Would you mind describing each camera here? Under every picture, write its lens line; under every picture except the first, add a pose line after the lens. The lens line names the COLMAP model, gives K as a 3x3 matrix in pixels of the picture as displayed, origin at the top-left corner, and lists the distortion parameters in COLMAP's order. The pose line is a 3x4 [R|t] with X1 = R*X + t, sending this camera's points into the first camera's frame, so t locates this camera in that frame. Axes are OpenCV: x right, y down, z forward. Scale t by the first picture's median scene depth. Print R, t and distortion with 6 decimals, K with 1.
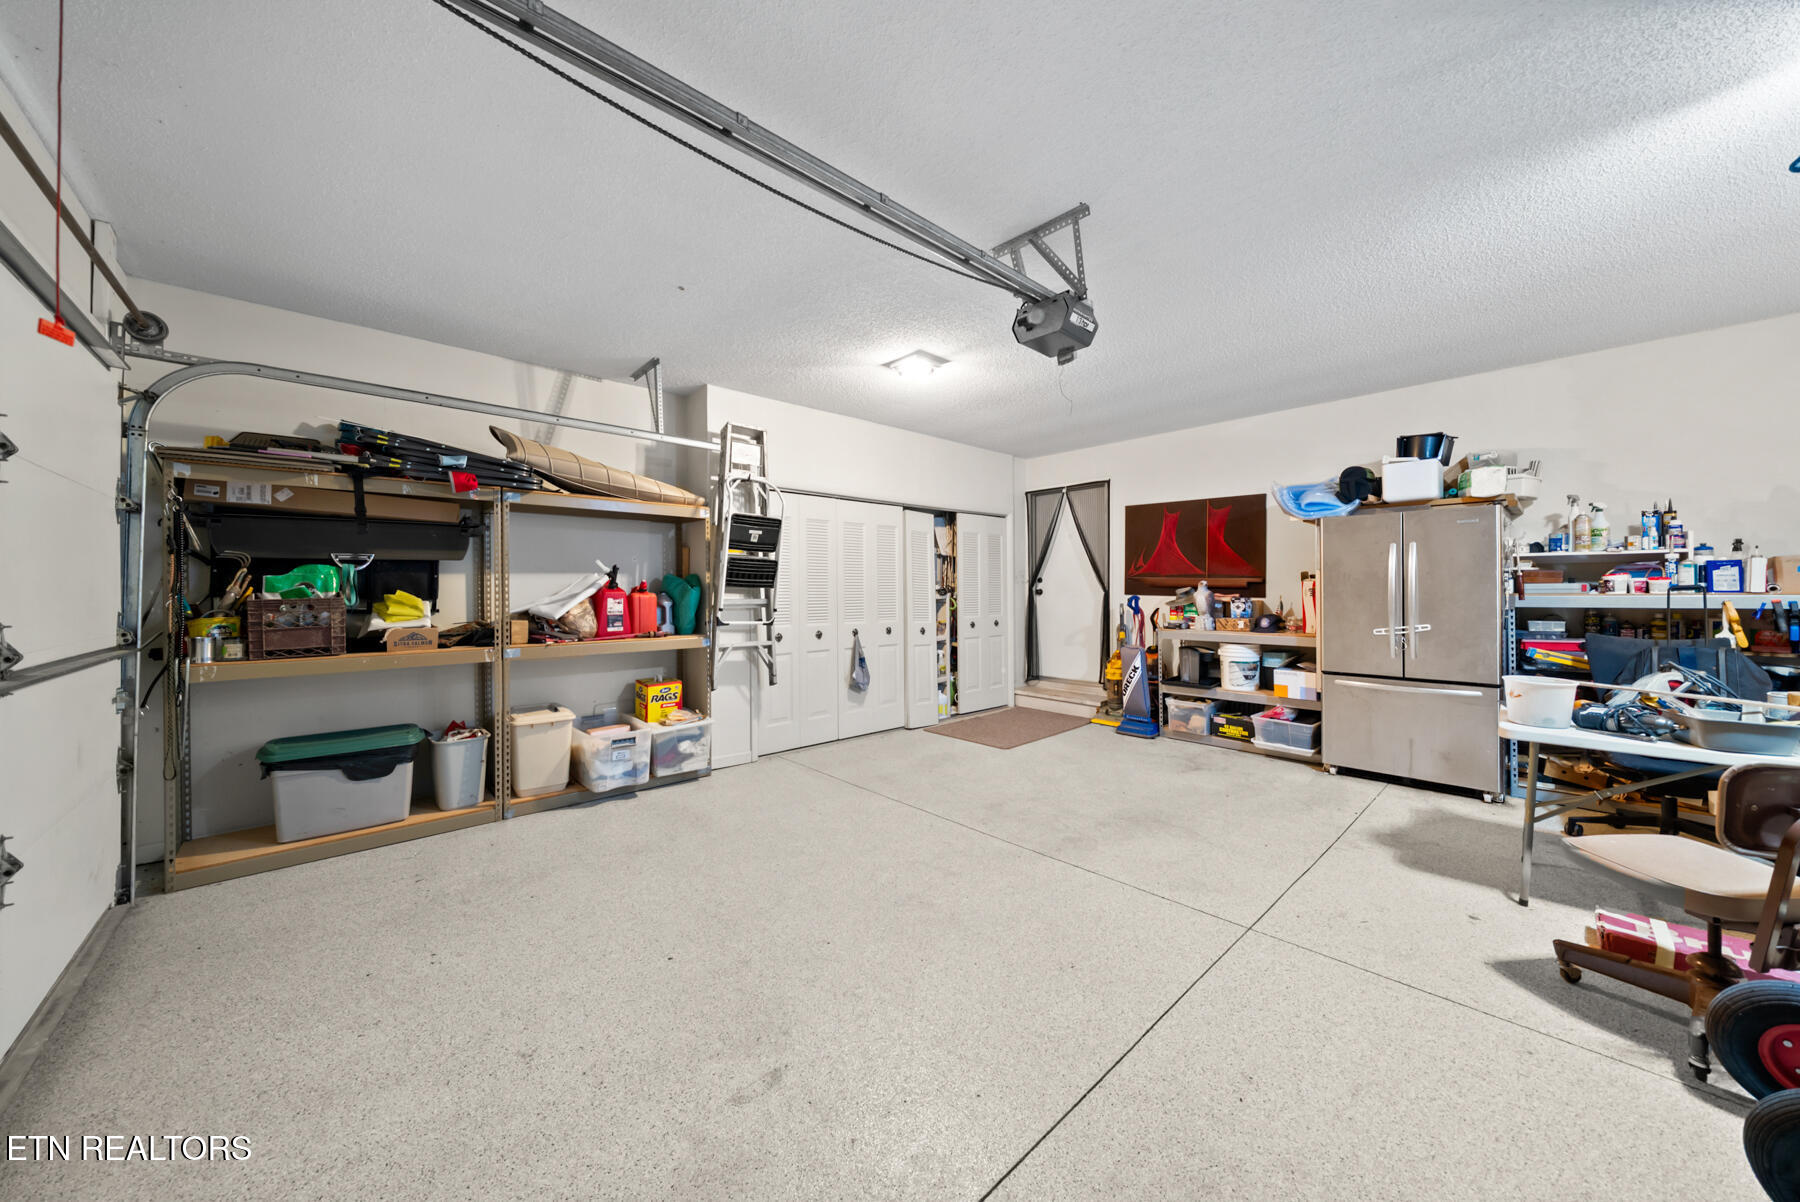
lens RADIAL K [[625.8, 0, 891.6], [0, 625.8, 608.7], [0, 0, 1]] dist [-0.004833, 0.000063]
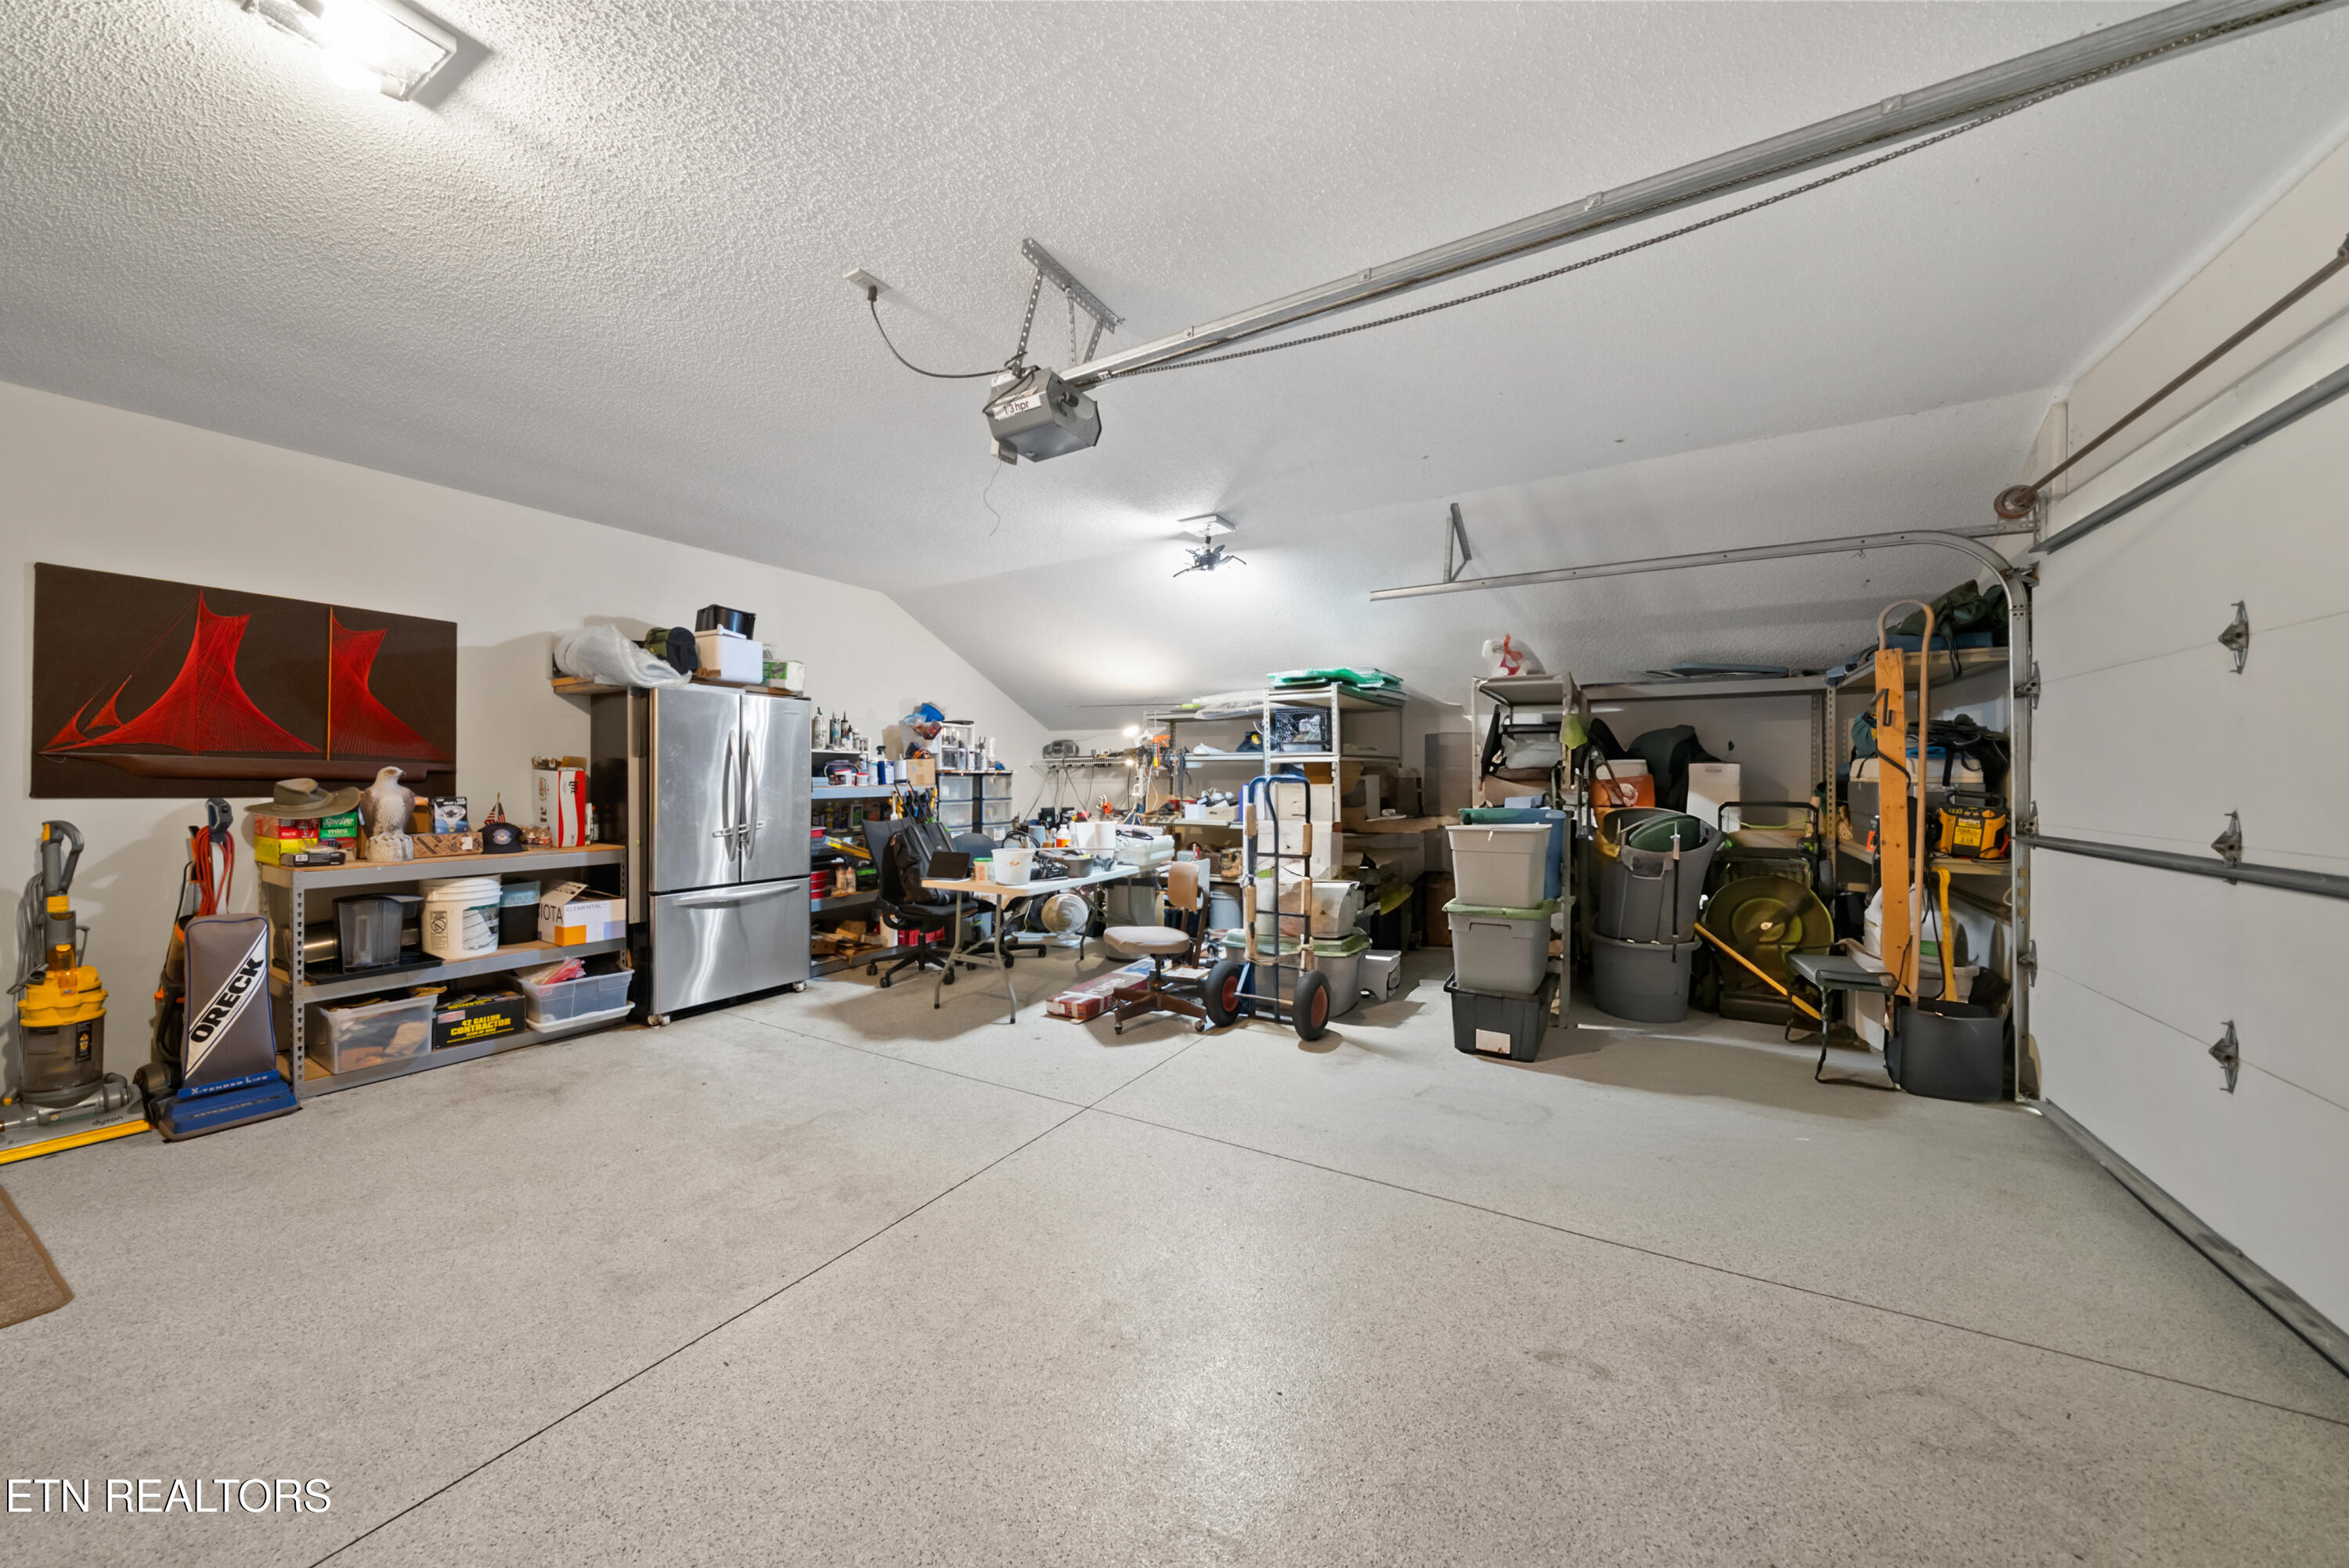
lens RADIAL K [[816.6, 0, 1163.5], [0, 816.6, 794.0], [0, 0, 1]] dist [-0.004833, 0.000063]
pose [[-0.299765, -0.014031, 0.953910, -0.396155], [0.030747, 0.999230, 0.024359, -0.021159], [-0.953517, 0.036632, -0.299103, 0.663269]]
